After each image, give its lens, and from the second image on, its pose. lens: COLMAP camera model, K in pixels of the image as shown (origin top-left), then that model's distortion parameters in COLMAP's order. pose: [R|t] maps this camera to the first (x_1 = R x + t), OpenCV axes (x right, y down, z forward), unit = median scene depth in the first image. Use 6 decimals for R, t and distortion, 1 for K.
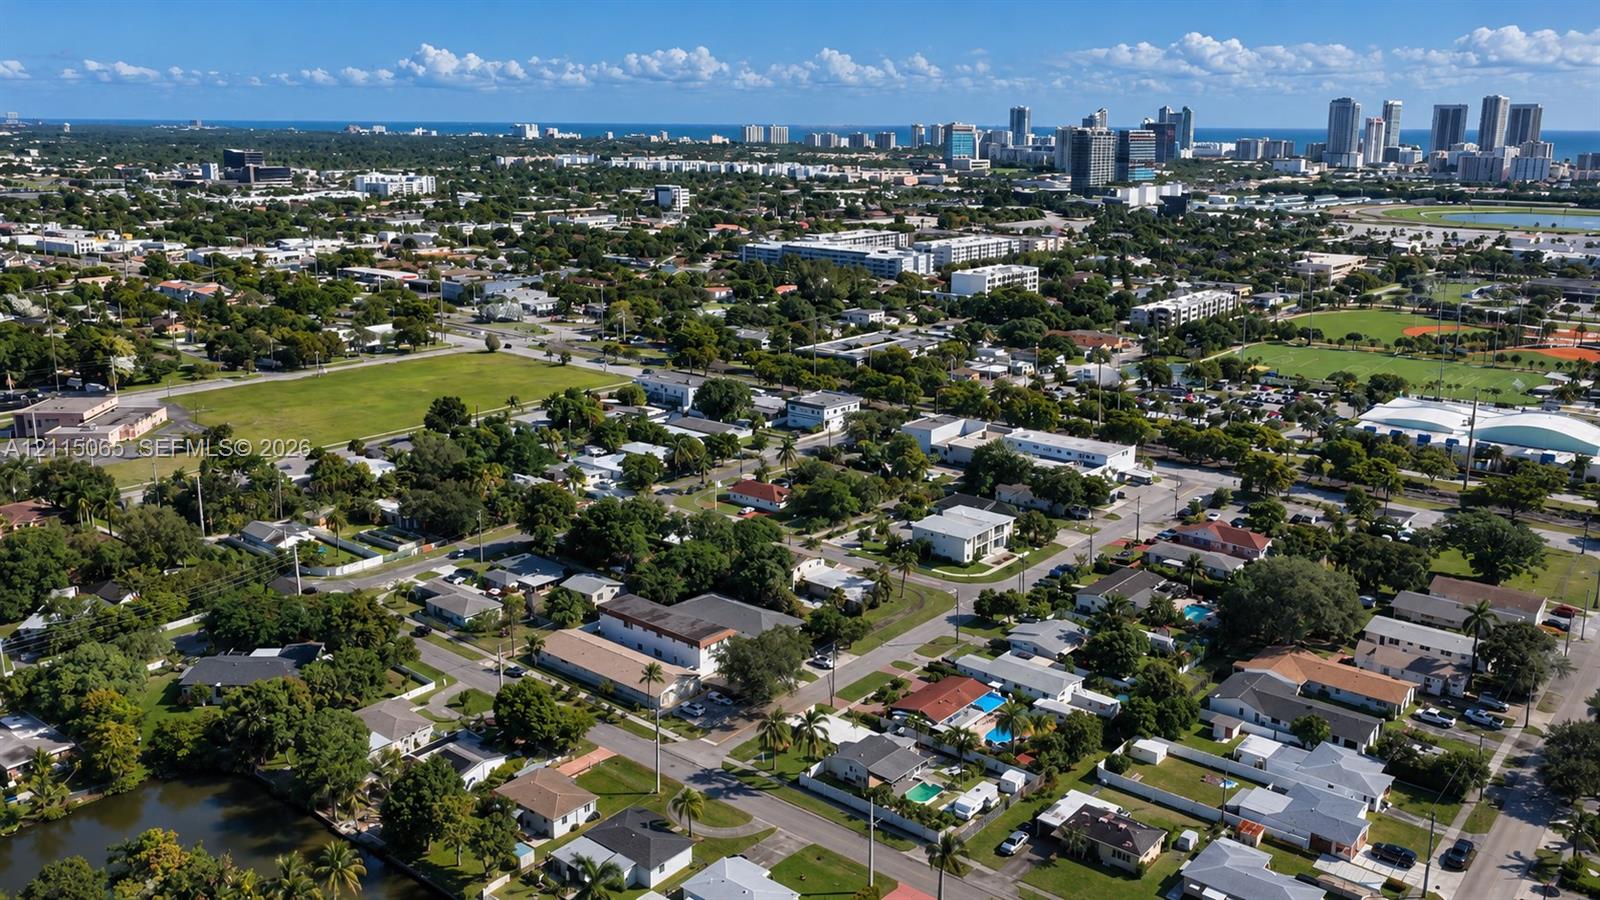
lens RADIAL K [[1301.3, 0, 805.9], [0, 1301.3, 450.0], [0, 0, 1]] dist [0.004674, -0.005387]
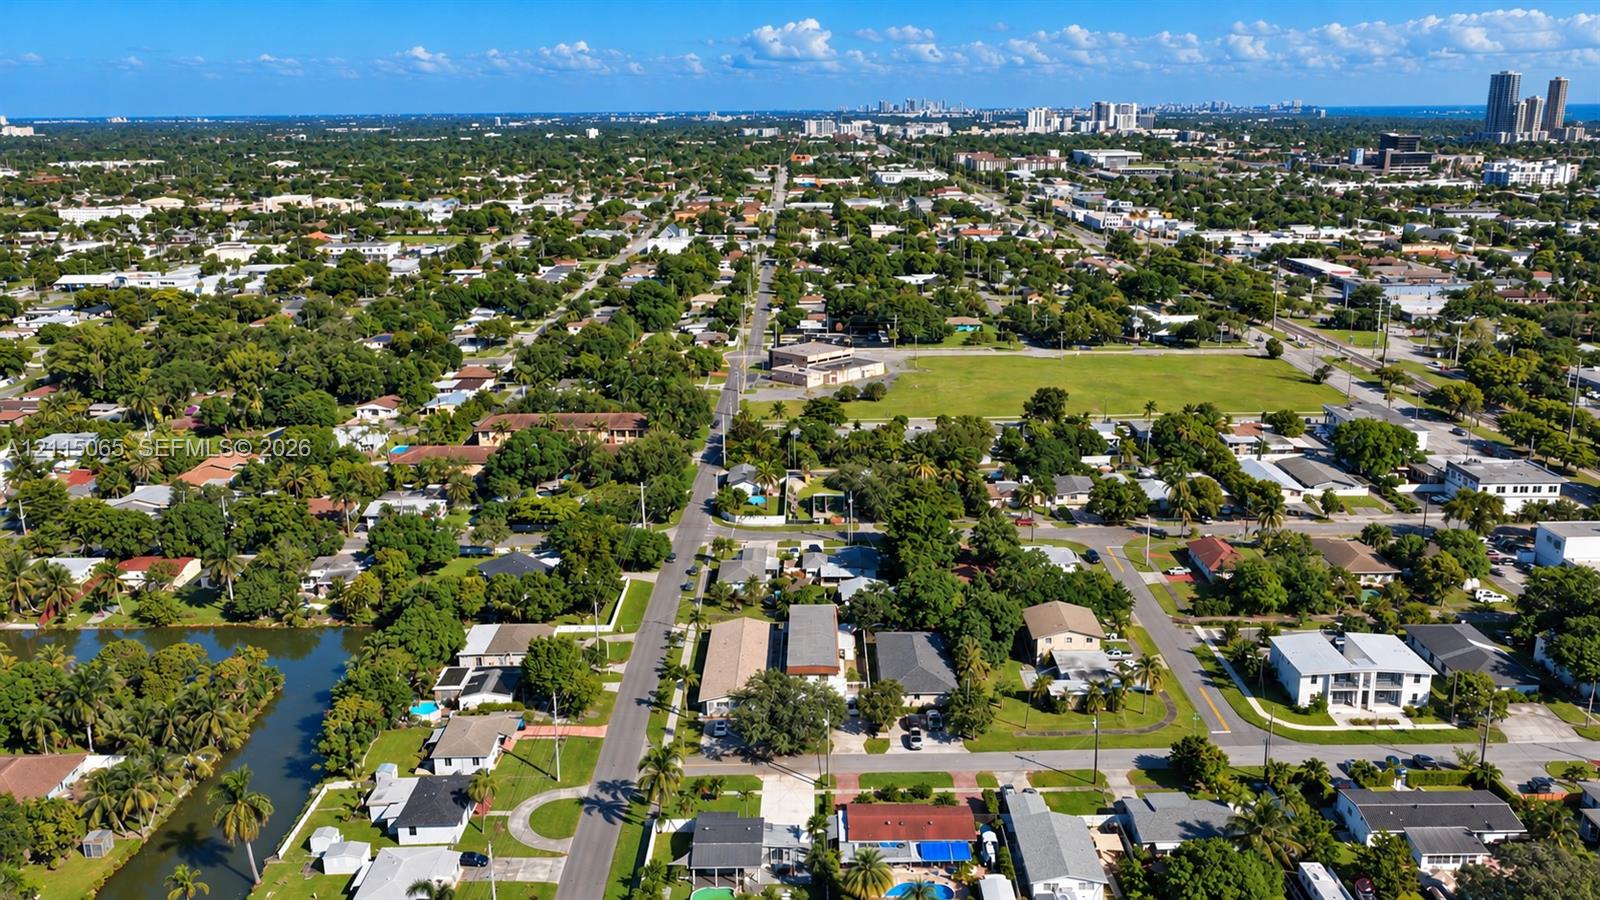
lens RADIAL K [[1301.3, 0, 805.9], [0, 1301.3, 450.0], [0, 0, 1]] dist [0.004674, -0.005387]
pose [[0.645185, 0.186219, -0.740985, 0.460218], [-0.177750, 0.979815, 0.091471, -0.072276], [0.743062, 0.072695, 0.665263, 0.292893]]
